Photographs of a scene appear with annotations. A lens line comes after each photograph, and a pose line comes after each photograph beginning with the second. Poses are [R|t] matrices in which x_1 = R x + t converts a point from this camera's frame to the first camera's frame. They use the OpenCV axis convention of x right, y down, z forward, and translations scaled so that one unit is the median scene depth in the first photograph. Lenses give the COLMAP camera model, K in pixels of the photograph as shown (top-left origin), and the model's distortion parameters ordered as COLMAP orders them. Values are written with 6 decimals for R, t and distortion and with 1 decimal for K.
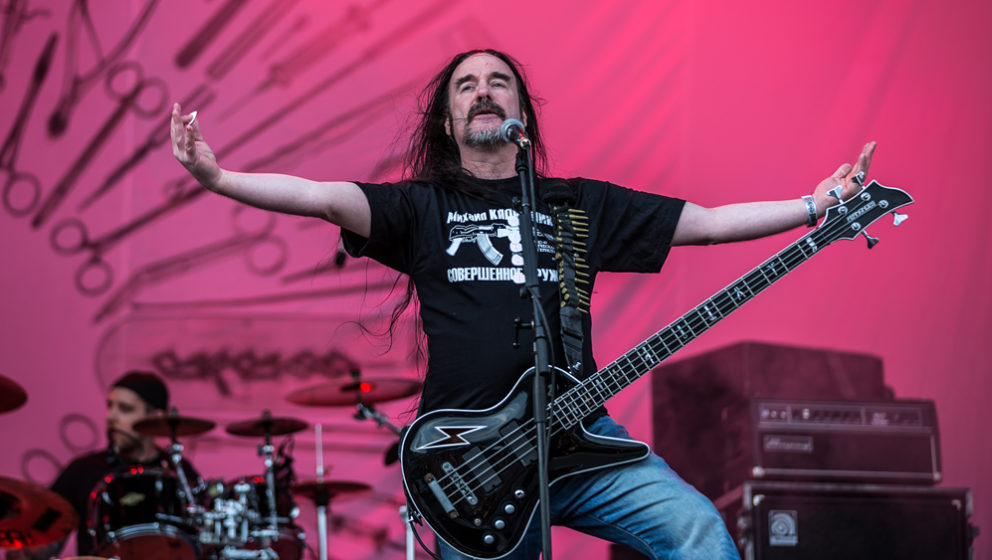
lens RADIAL K [[4176.7, 0, 496.2], [0, 4176.7, 280.2], [0, 0, 1]] dist [-0.160011, 0.000000]
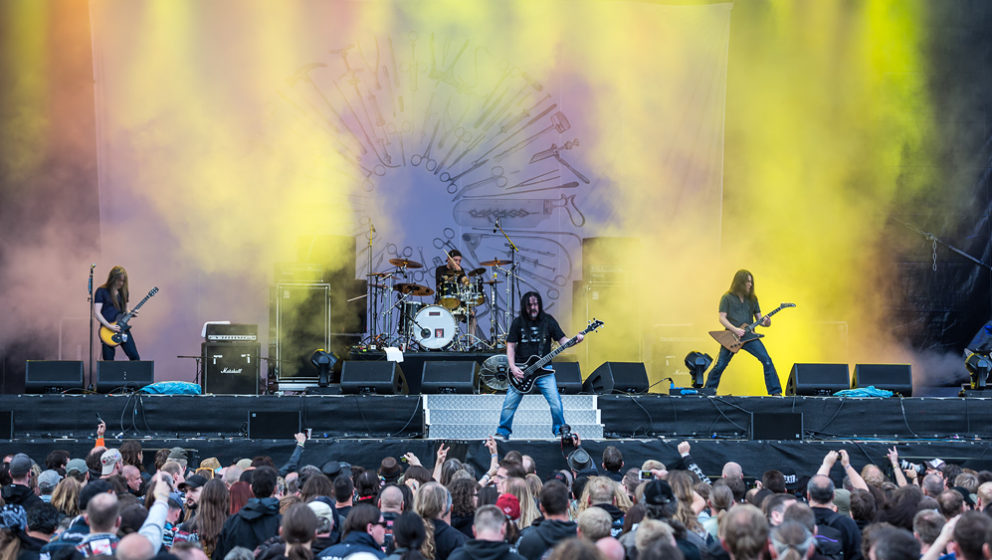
lens RADIAL K [[3518.2, 0, 495.9], [0, 3518.2, 279.9], [0, 0, 1]] dist [-0.037026, 0.000000]
pose [[0.991594, -0.001013, -0.129383, 0.469767], [0.022110, 0.986587, 0.161731, -0.586776], [0.127484, -0.163233, 0.978316, -2.765984]]
